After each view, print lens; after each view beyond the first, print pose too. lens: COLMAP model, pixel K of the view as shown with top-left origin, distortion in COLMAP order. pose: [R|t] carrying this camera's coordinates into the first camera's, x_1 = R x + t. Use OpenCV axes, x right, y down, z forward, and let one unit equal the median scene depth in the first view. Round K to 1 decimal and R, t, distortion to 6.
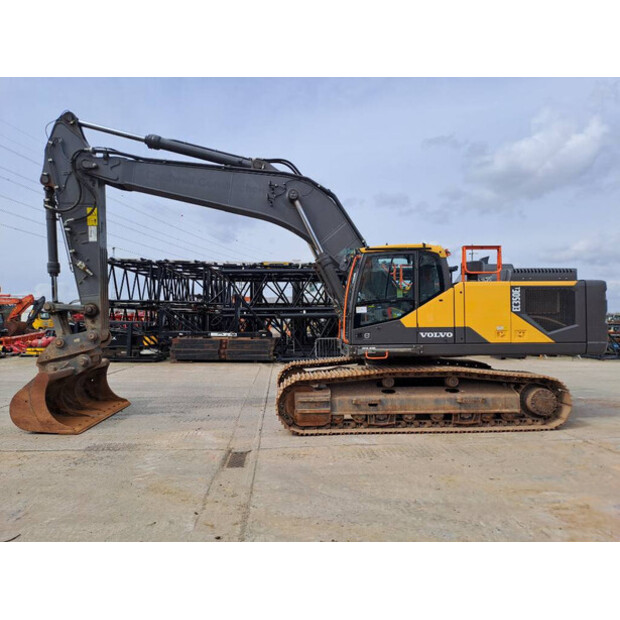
lens RADIAL K [[462.6, 0, 305.1], [0, 462.6, 318.0], [0, 0, 1]] dist [0.090357, -0.105019]
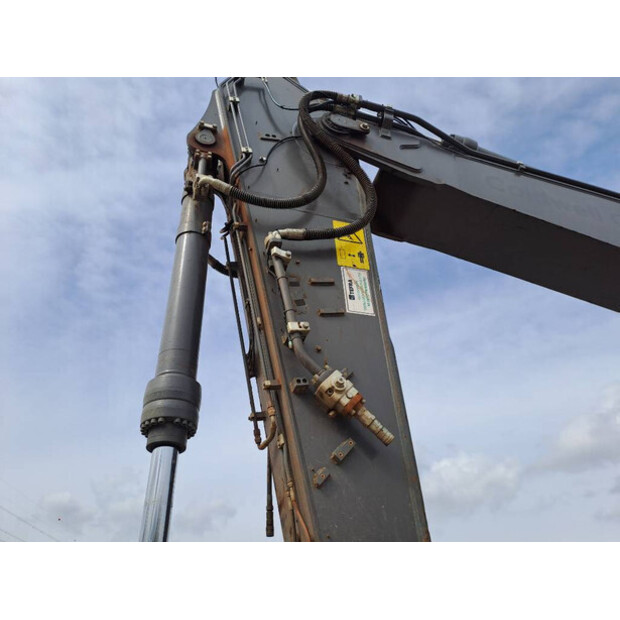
lens RADIAL K [[462.7, 0, 304.3], [0, 462.7, 309.6], [0, 0, 1]] dist [0.088223, -0.099375]
pose [[0.977357, 0.131391, 0.165859, -0.530355], [0.005174, 0.768774, -0.639500, -0.006873], [-0.211533, 0.625878, 0.750687, 0.831559]]
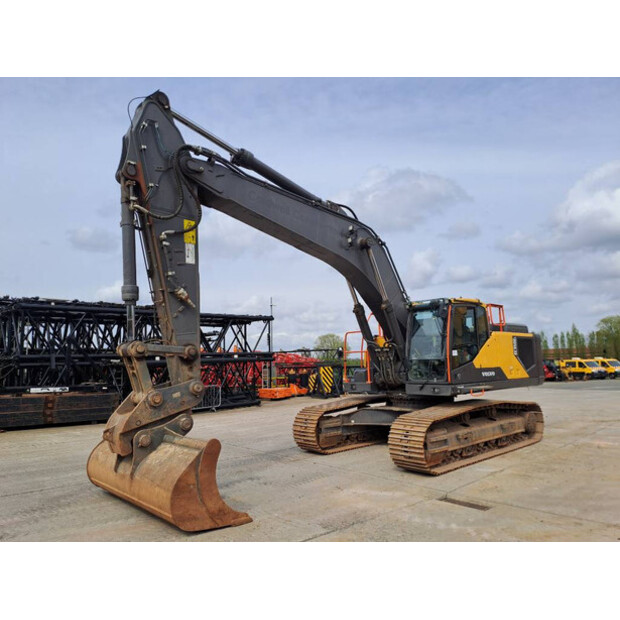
lens RADIAL K [[462.6, 0, 305.1], [0, 462.6, 318.0], [0, 0, 1]] dist [0.090357, -0.105019]
pose [[0.774556, 0.050064, 0.630521, -0.793279], [0.015895, 0.995007, -0.098530, 0.003340], [-0.632306, 0.086339, 0.769893, 0.308581]]
